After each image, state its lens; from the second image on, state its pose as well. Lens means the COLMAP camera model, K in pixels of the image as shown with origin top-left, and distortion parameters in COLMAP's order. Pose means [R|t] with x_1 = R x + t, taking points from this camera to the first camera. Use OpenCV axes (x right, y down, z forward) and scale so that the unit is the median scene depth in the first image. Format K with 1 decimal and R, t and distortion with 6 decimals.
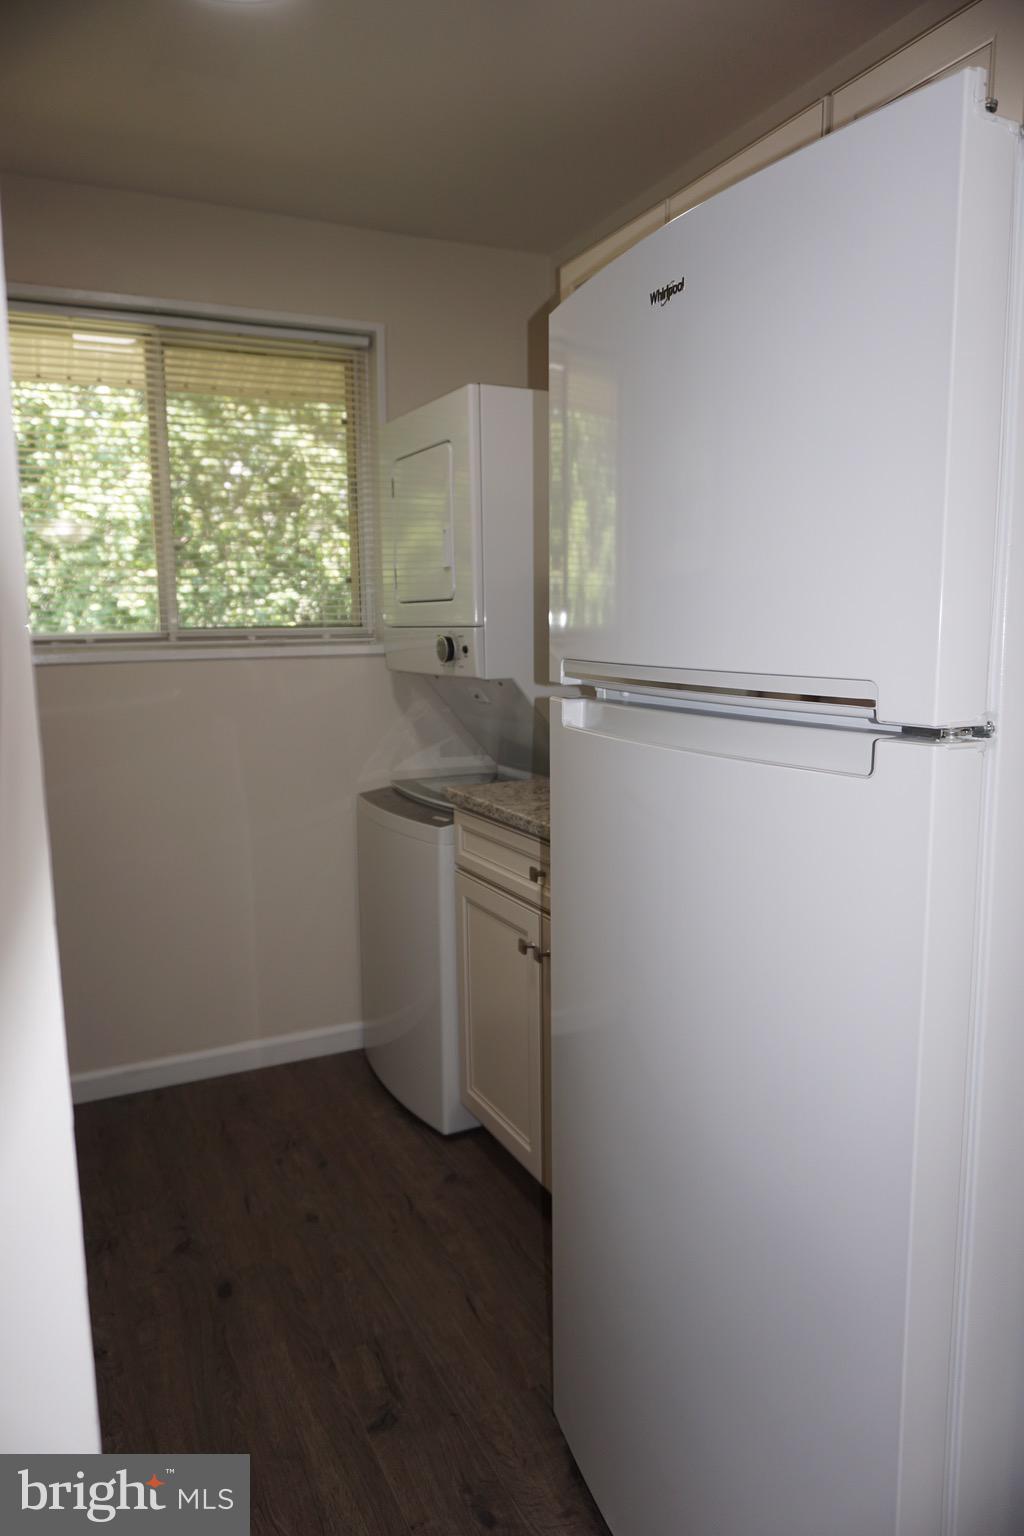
lens RADIAL K [[1019.7, 0, 512.0], [0, 1019.7, 768.0], [0, 0, 1]] dist [-0.053193, 0.043032]
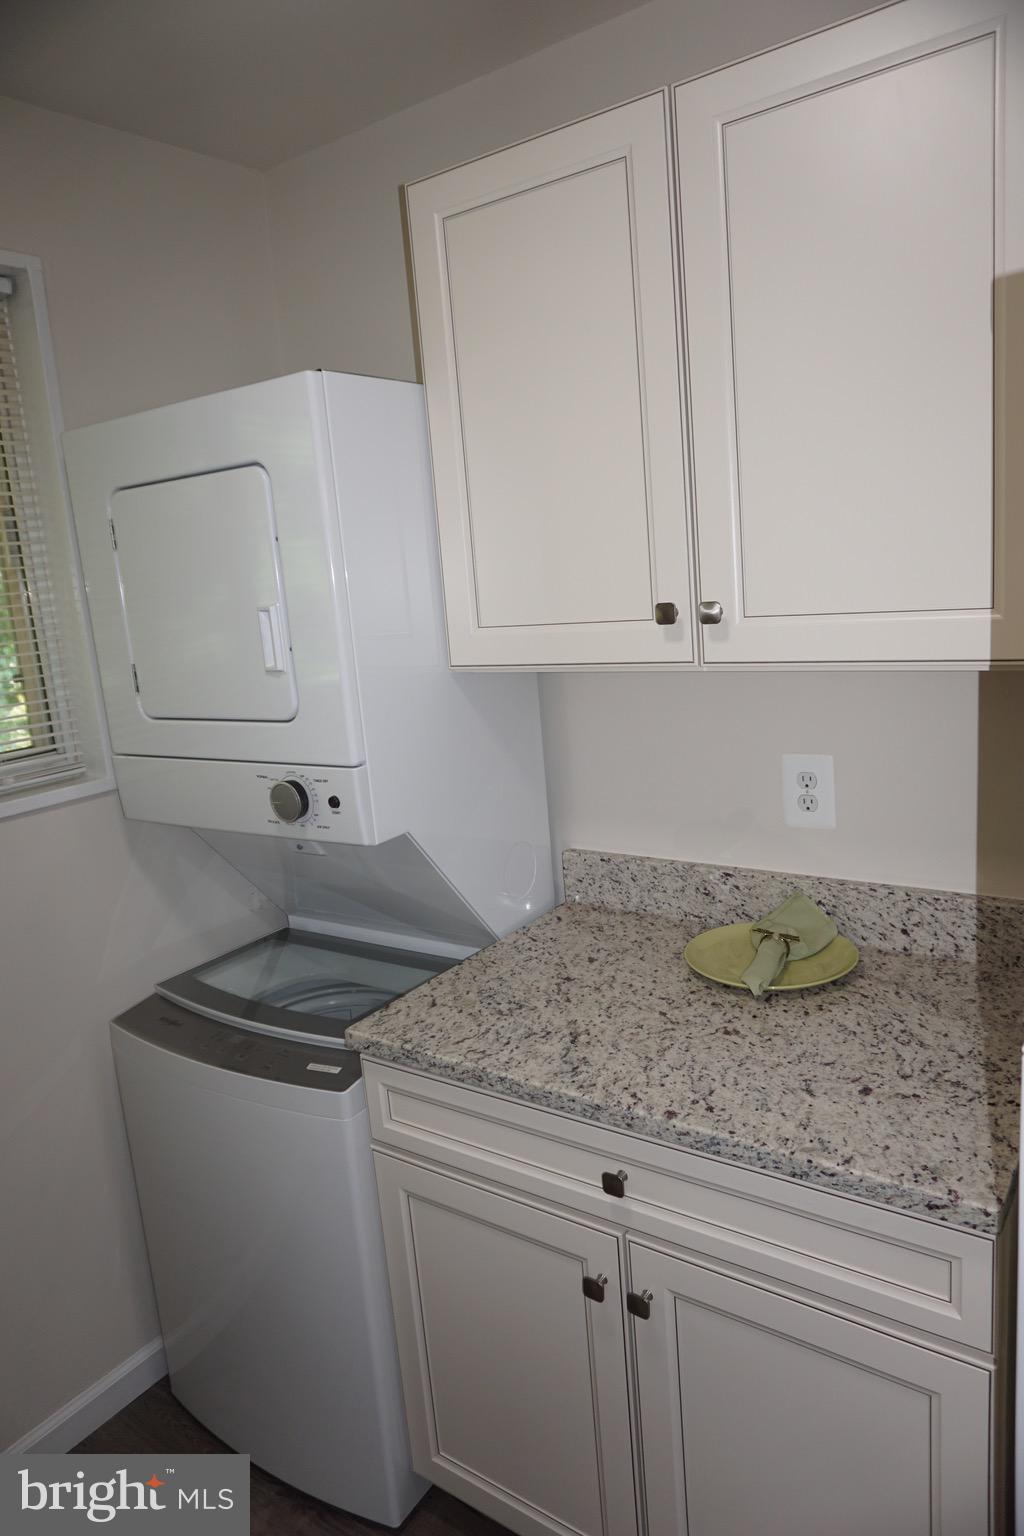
lens RADIAL K [[1019.7, 0, 512.0], [0, 1019.7, 768.0], [0, 0, 1]] dist [-0.053193, 0.043032]
pose [[0.883178, -0.142650, 0.446819, -0.219698], [0.131068, 0.989738, 0.056914, -0.153139], [-0.450353, 0.008298, 0.892812, 0.385936]]
